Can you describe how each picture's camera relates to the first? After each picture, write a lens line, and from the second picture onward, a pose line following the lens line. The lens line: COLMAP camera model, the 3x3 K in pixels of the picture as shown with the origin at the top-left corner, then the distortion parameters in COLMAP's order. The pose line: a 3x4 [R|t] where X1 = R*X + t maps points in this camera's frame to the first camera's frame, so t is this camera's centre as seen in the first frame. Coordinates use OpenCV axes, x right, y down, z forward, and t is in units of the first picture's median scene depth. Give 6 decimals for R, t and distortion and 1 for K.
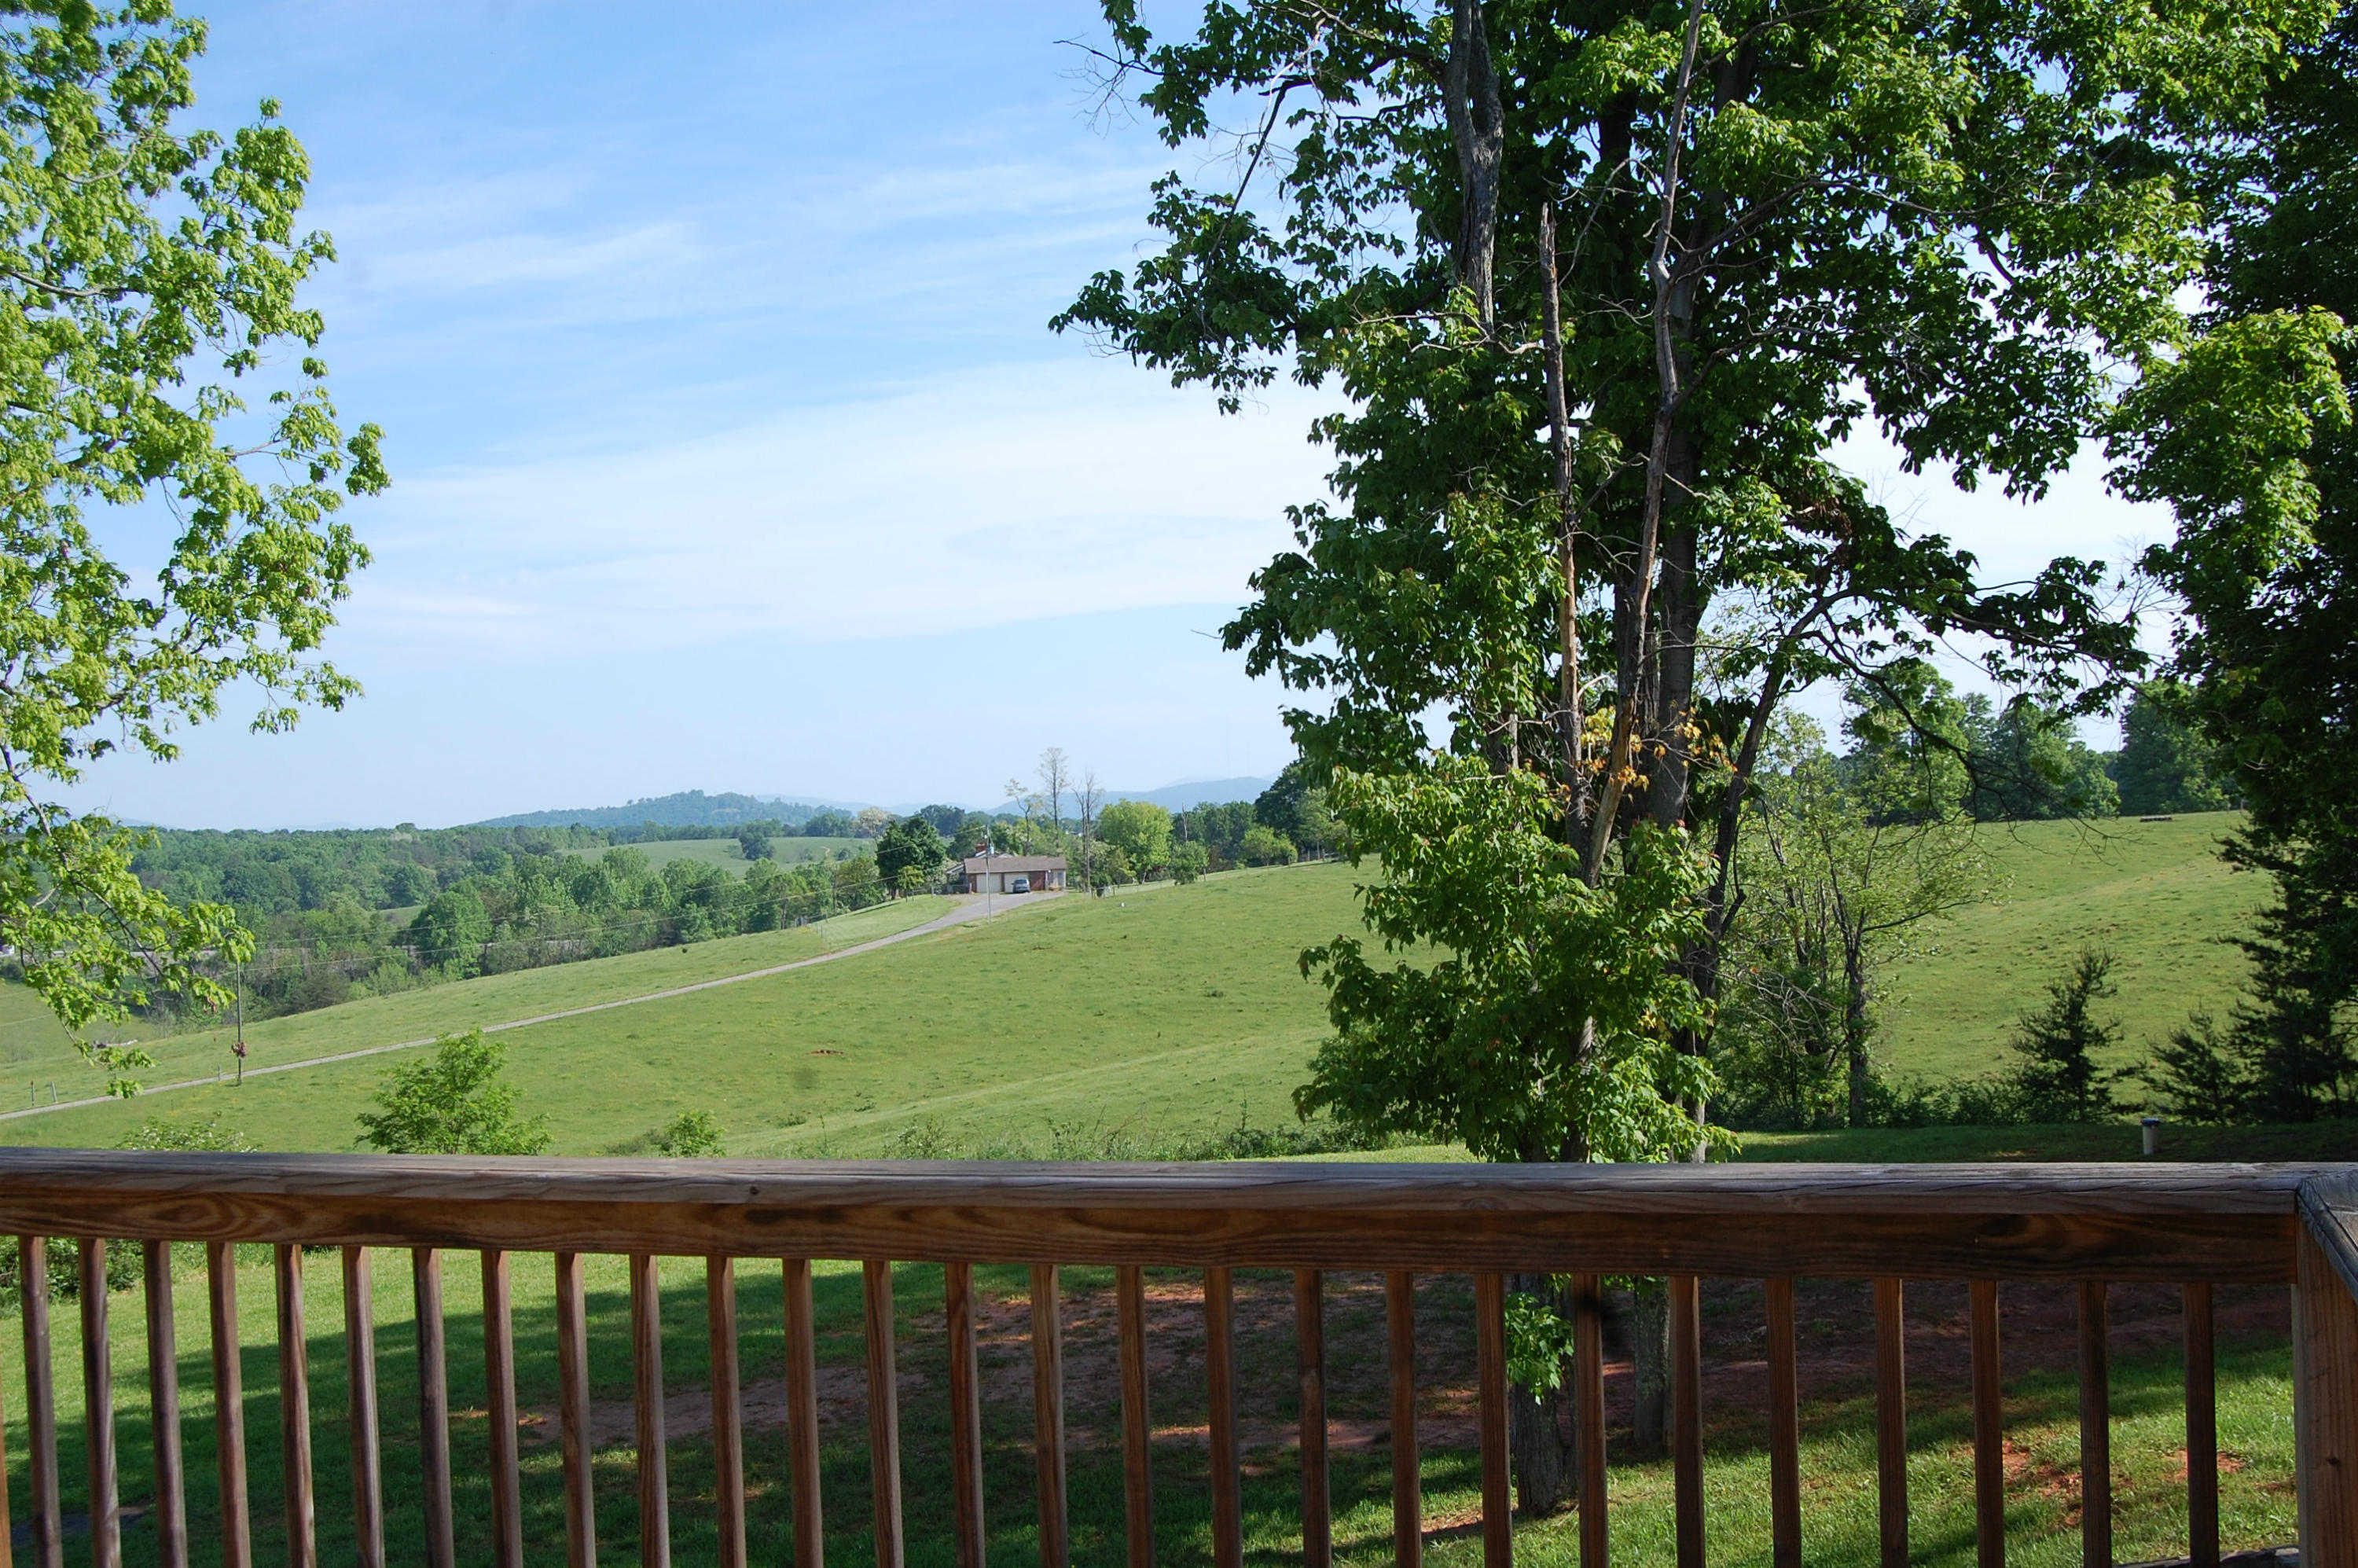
lens RADIAL K [[2571.9, 0, 1213.1], [0, 2571.9, 792.2], [0, 0, 1]] dist [-0.070183, 0.037794]
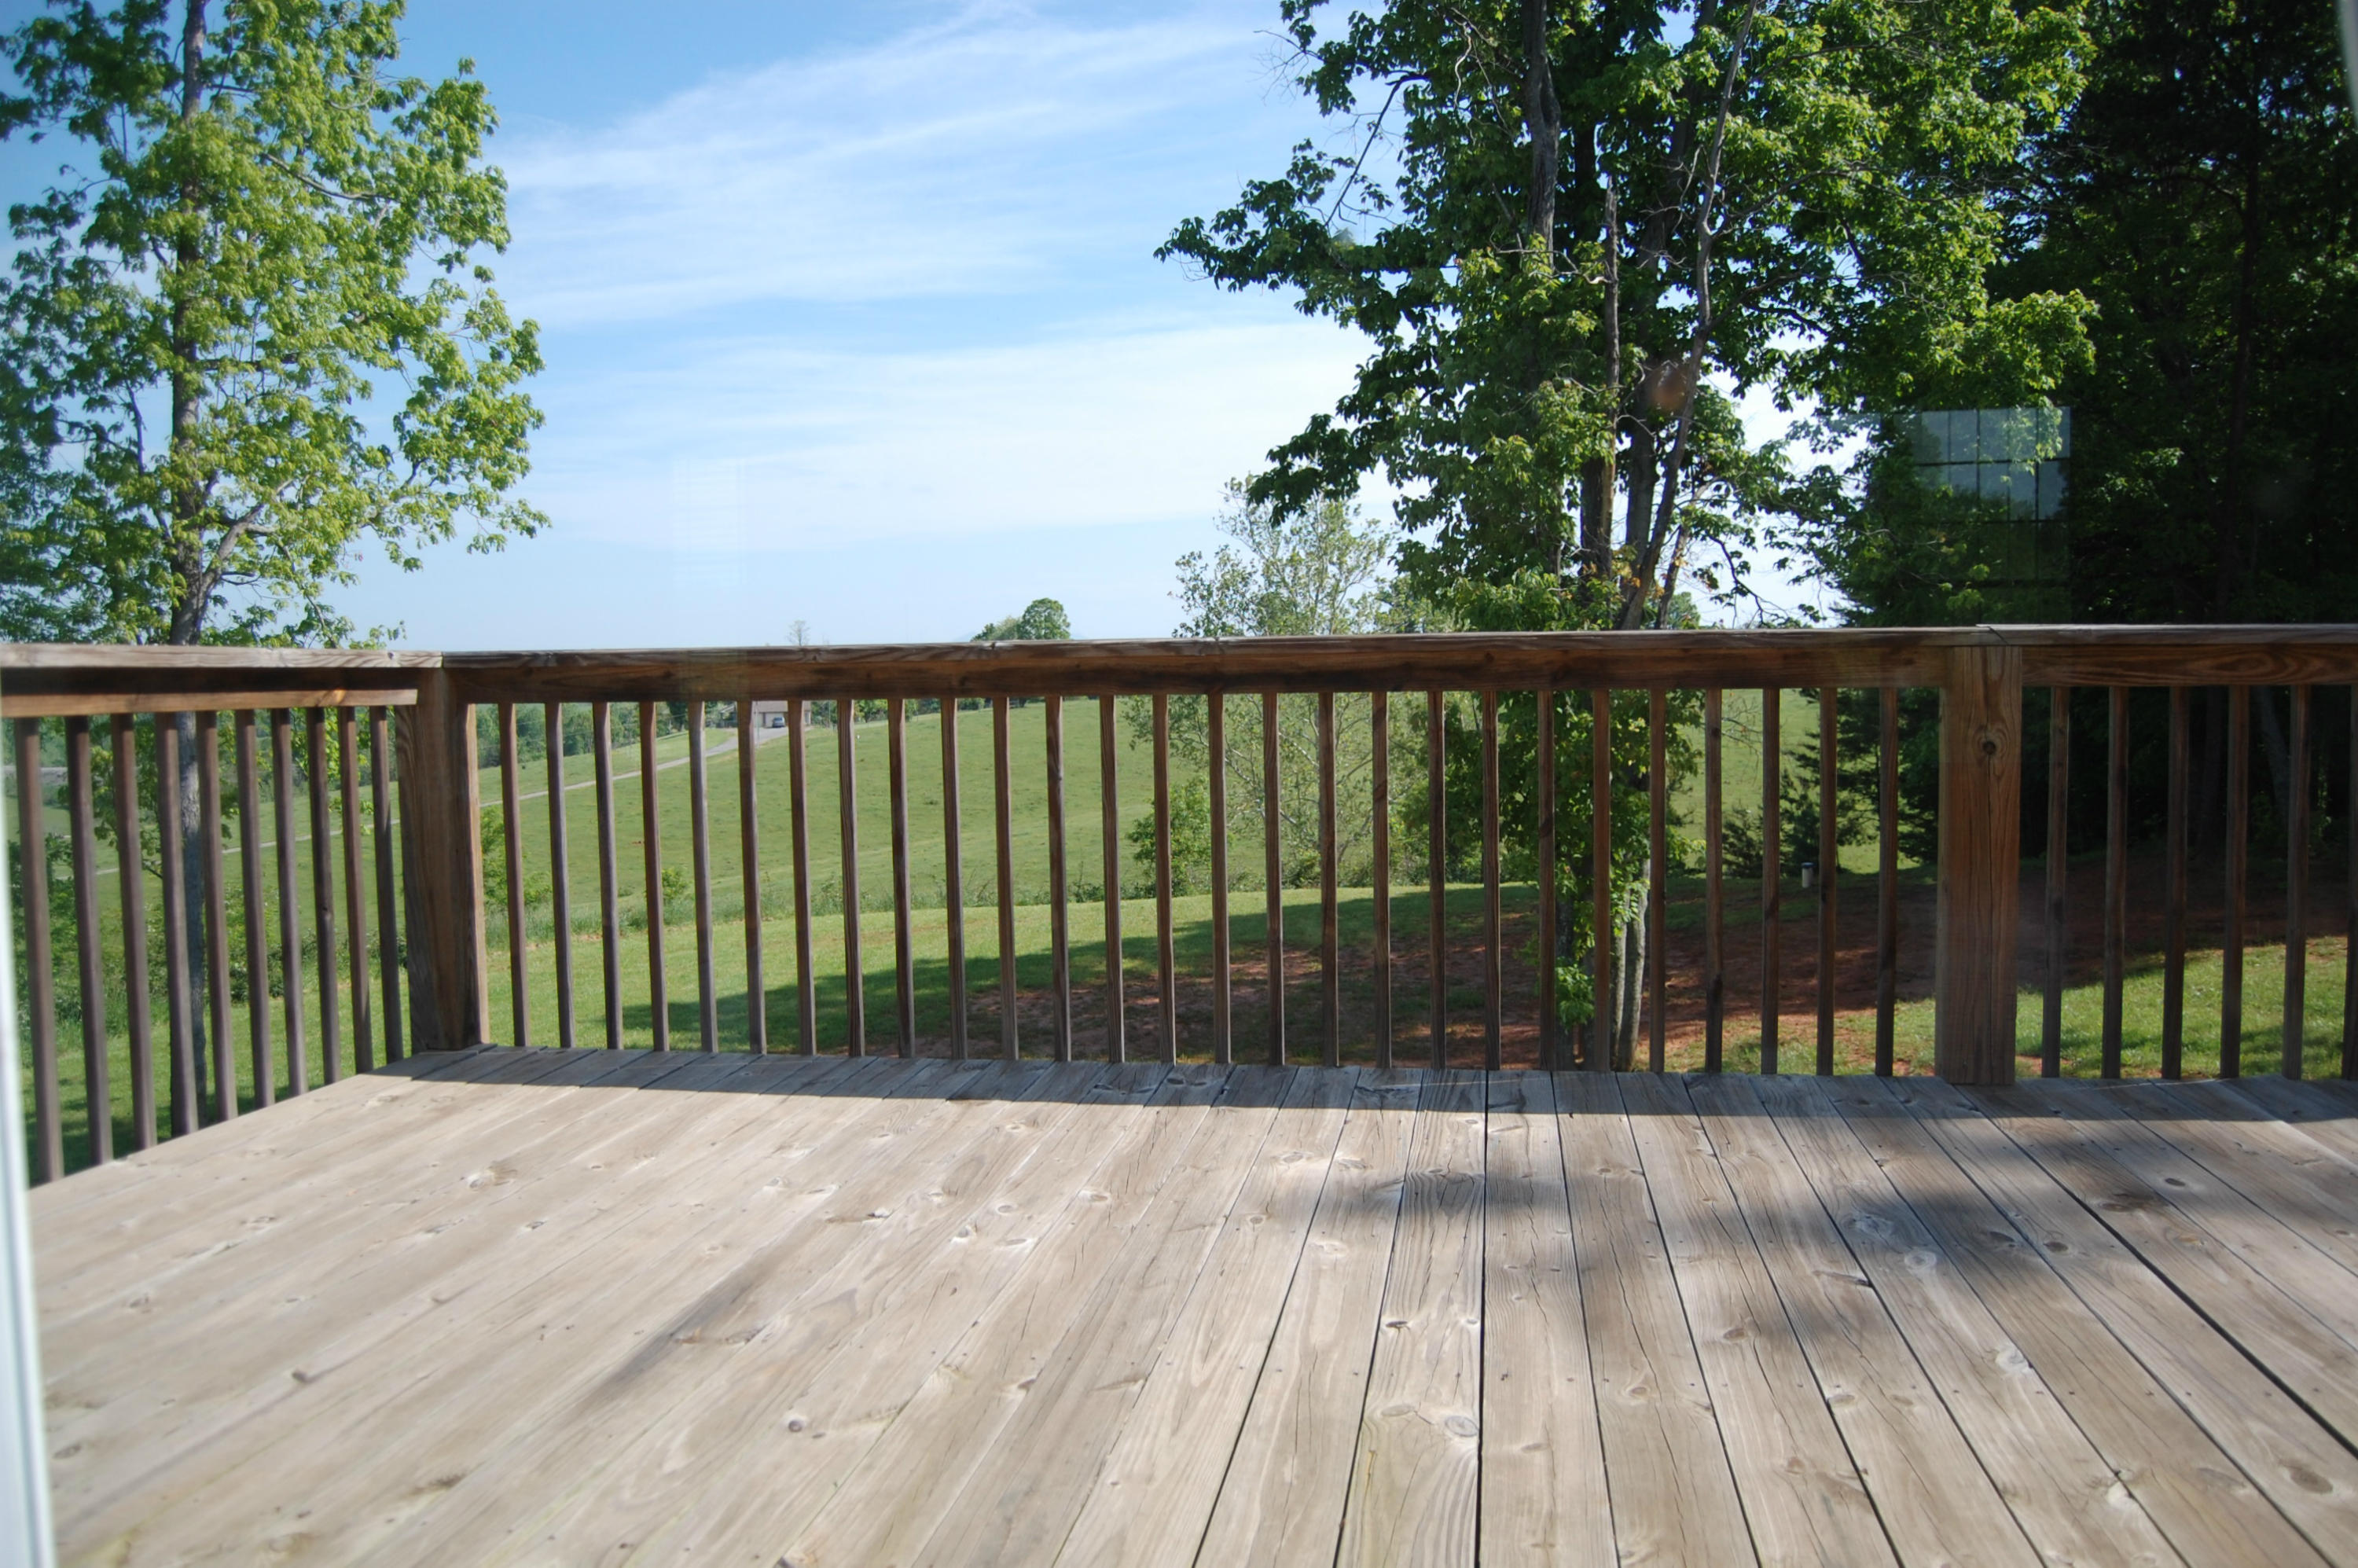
lens RADIAL K [[1864.6, 0, 1233.4], [0, 1864.6, 797.1], [0, 0, 1]] dist [-0.130127, 0.072404]
pose [[0.981535, 0.005921, 0.191193, -0.173353], [-0.019125, 0.997550, 0.067289, 0.029904], [-0.190326, -0.069703, 0.979243, 0.023352]]
